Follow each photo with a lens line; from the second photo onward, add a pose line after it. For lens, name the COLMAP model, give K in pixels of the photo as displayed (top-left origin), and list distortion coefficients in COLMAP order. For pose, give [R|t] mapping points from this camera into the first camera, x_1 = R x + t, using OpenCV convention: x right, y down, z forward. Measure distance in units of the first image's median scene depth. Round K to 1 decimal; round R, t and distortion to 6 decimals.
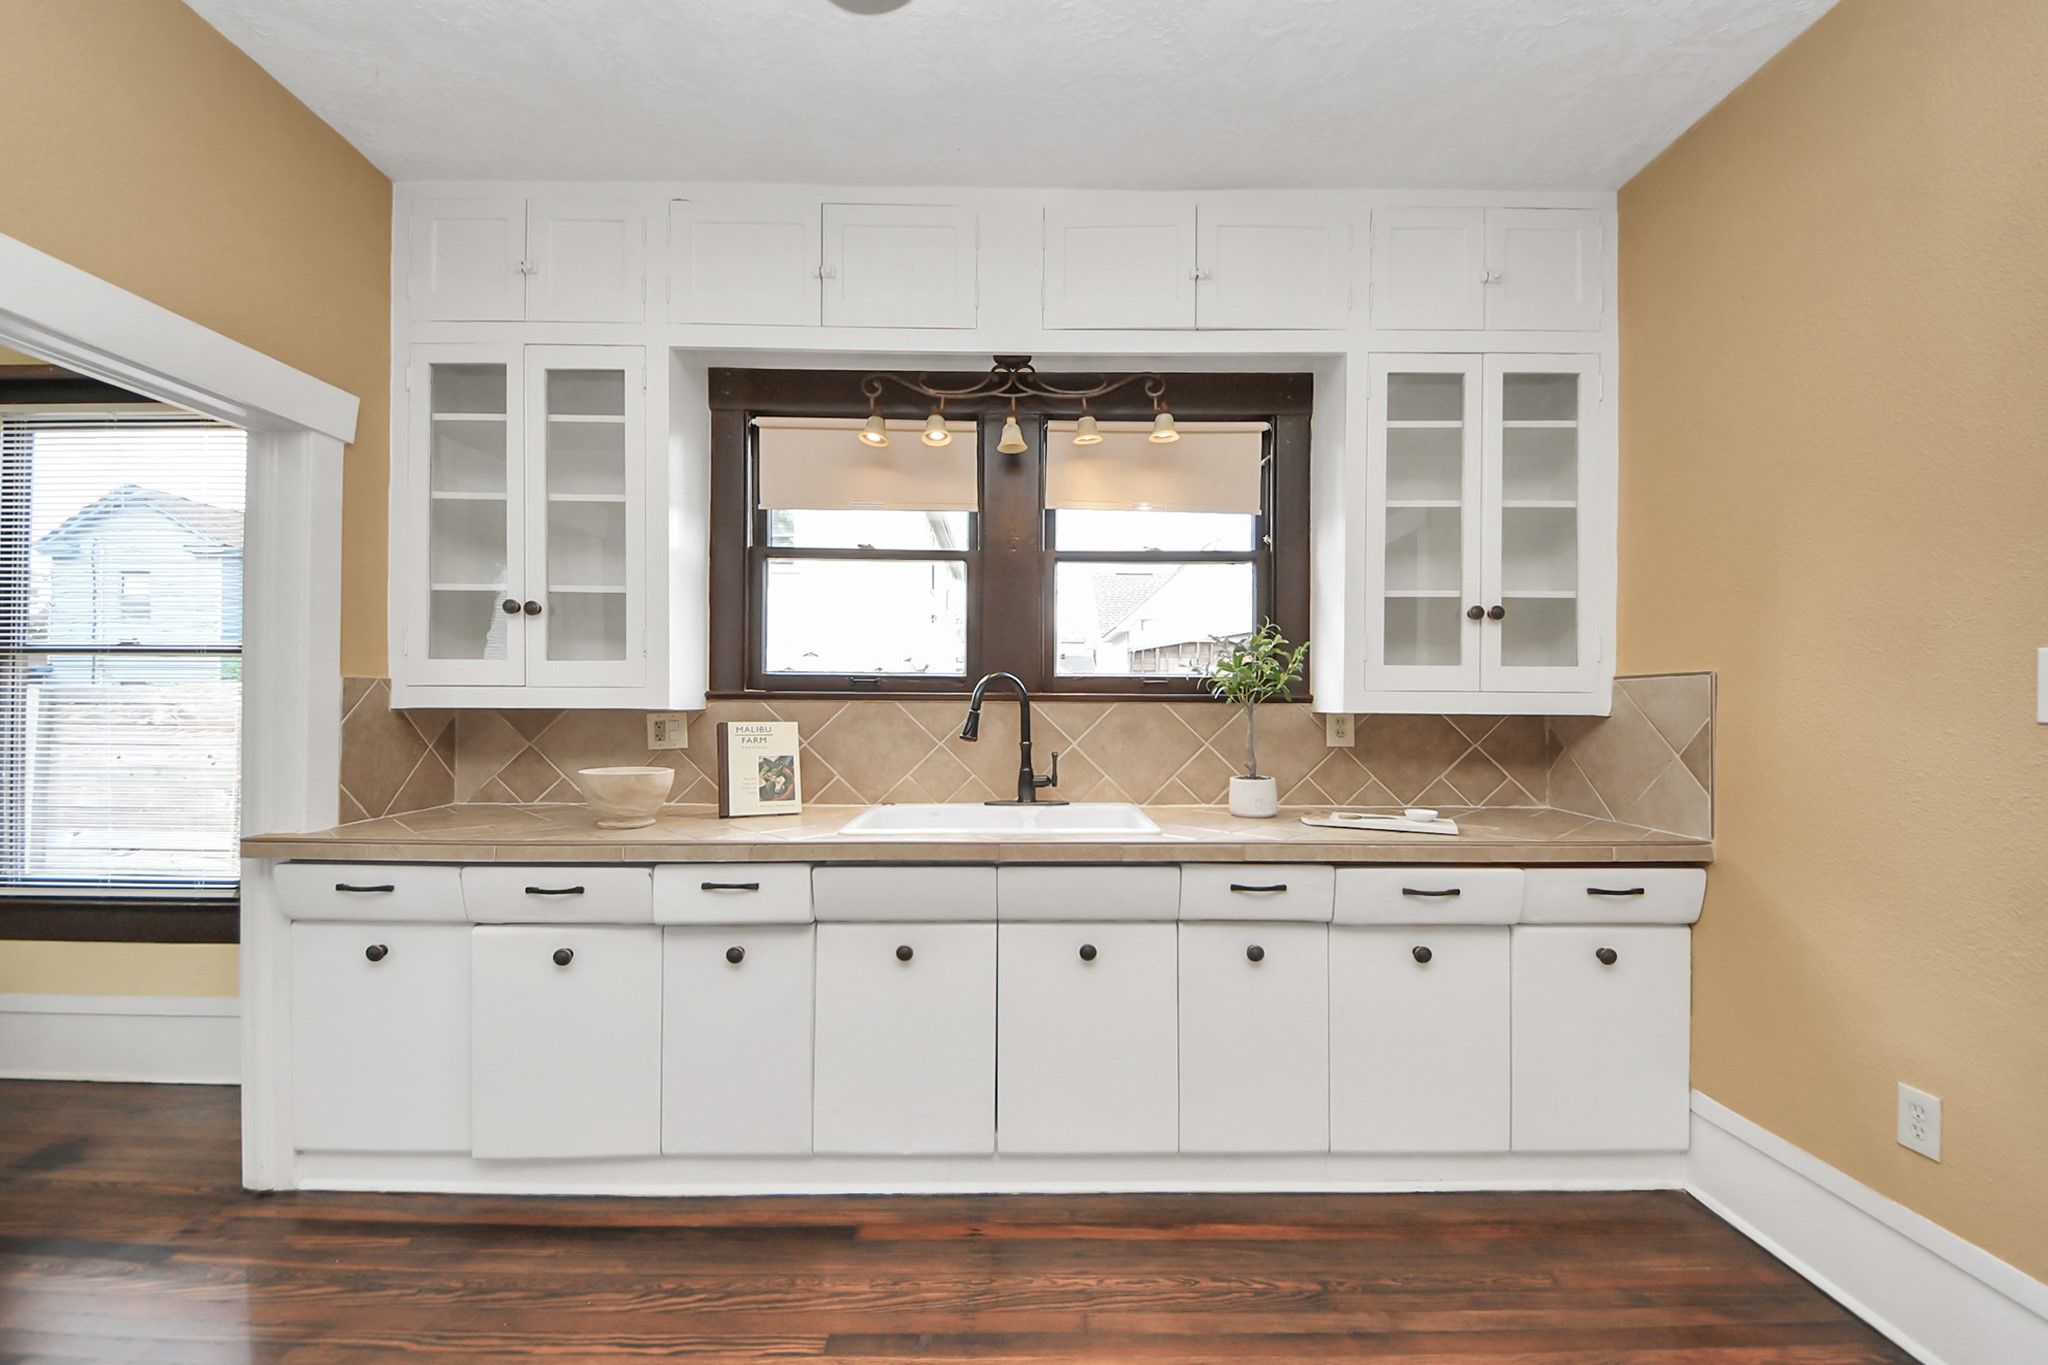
lens RADIAL K [[759.3, 0, 1026.2], [0, 759.3, 703.8], [0, 0, 1]] dist [0.013629, -0.001531]
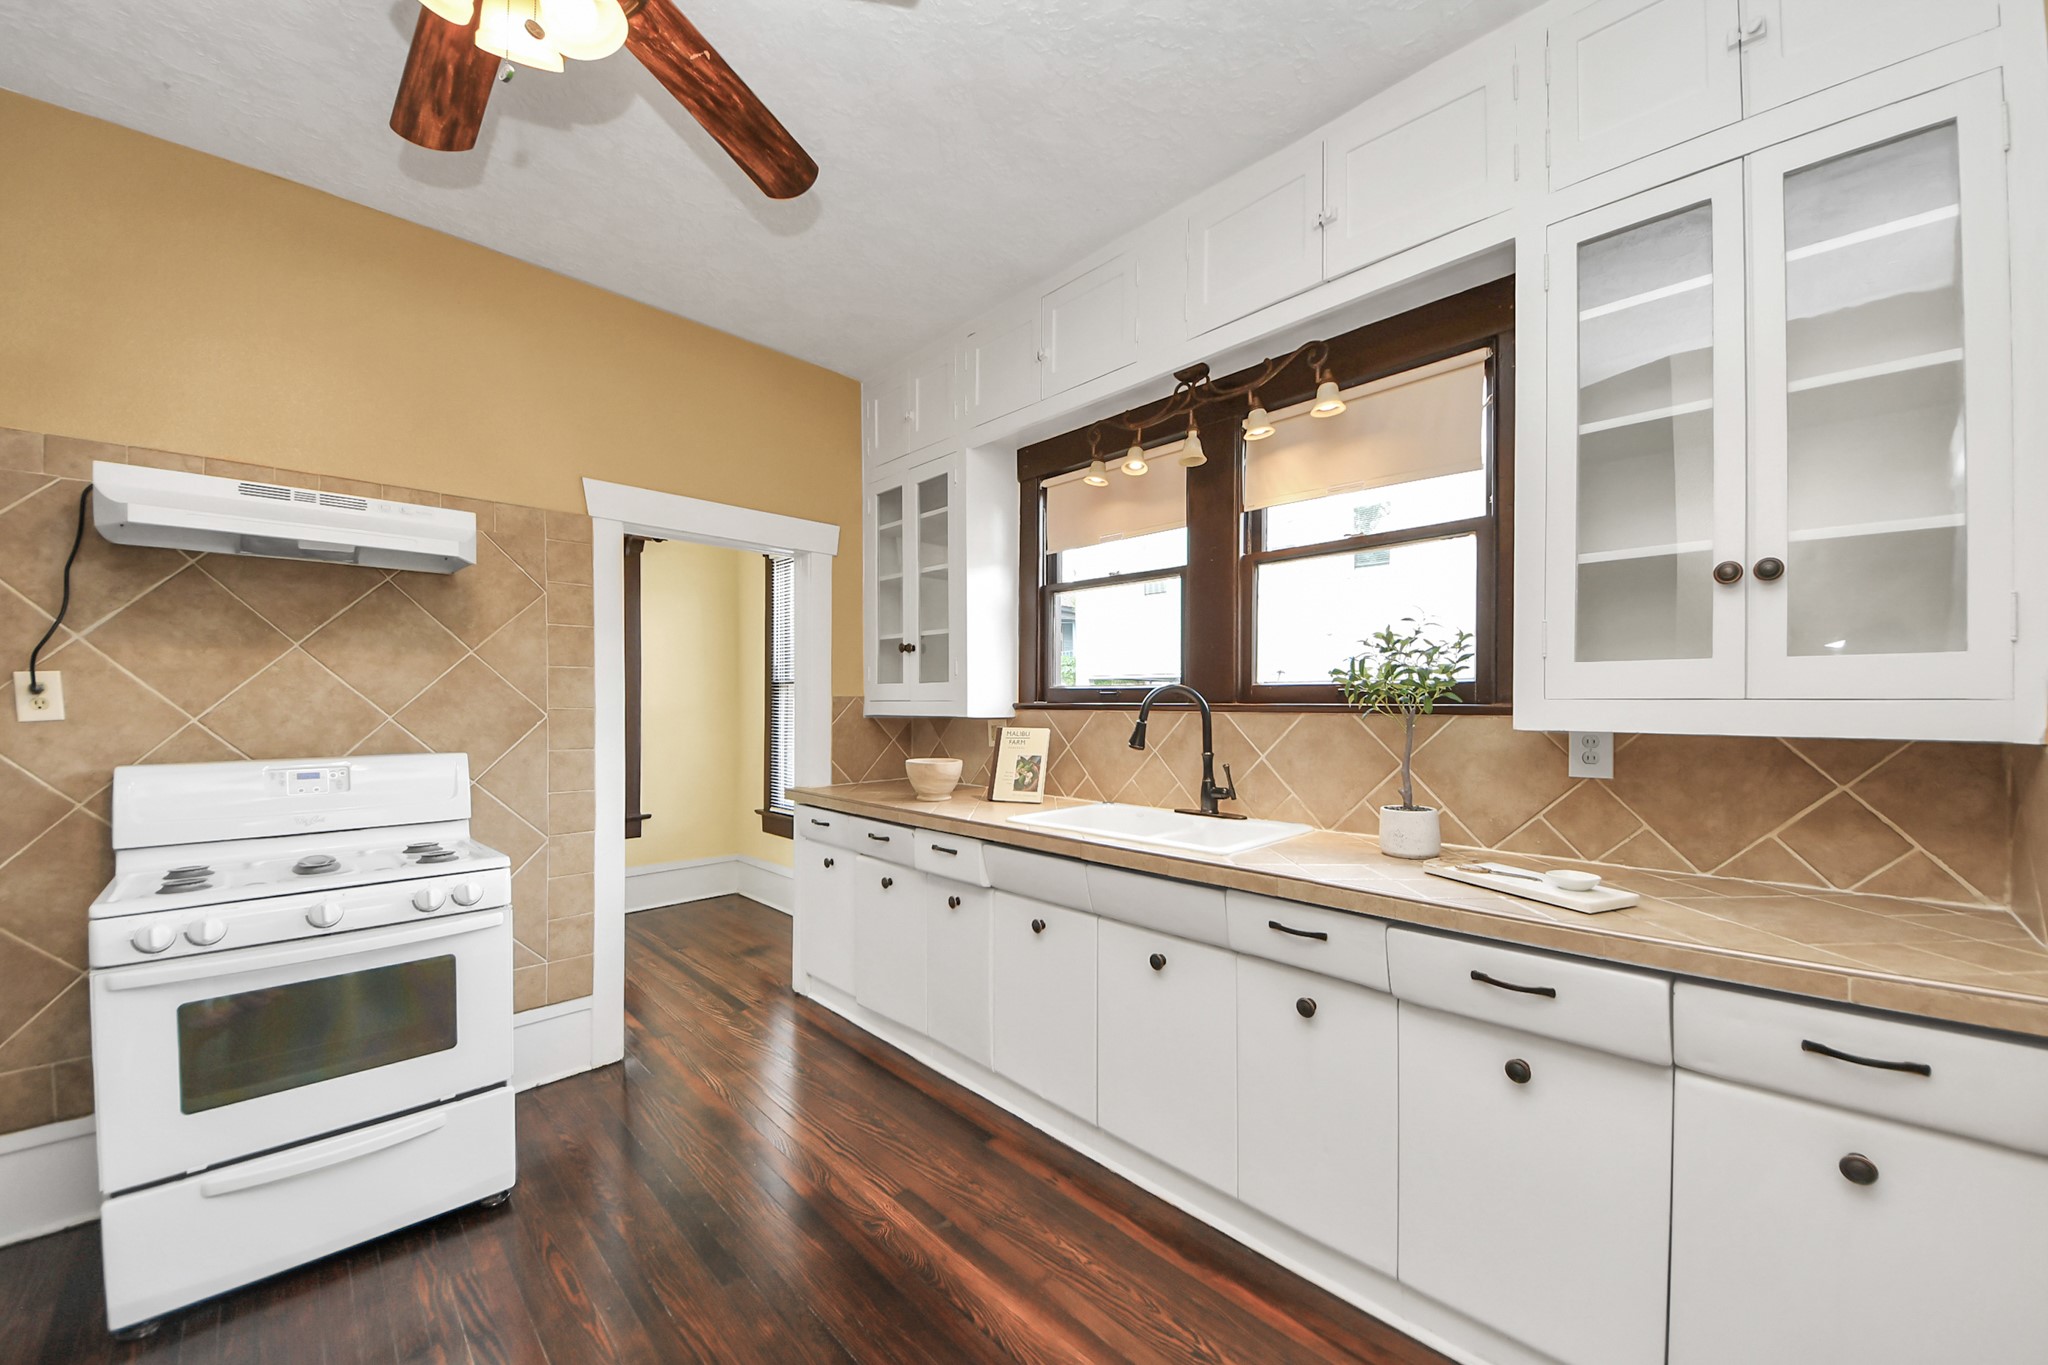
lens RADIAL K [[759.3, 0, 1072.3], [0, 759.3, 711.2], [0, 0, 1]] dist [0.013629, -0.001531]
pose [[0.717635, 0.002190, -0.696416, 0.587066], [0.002423, 0.999981, 0.005642, -0.010521], [0.696415, -0.005736, 0.717616, 0.164931]]
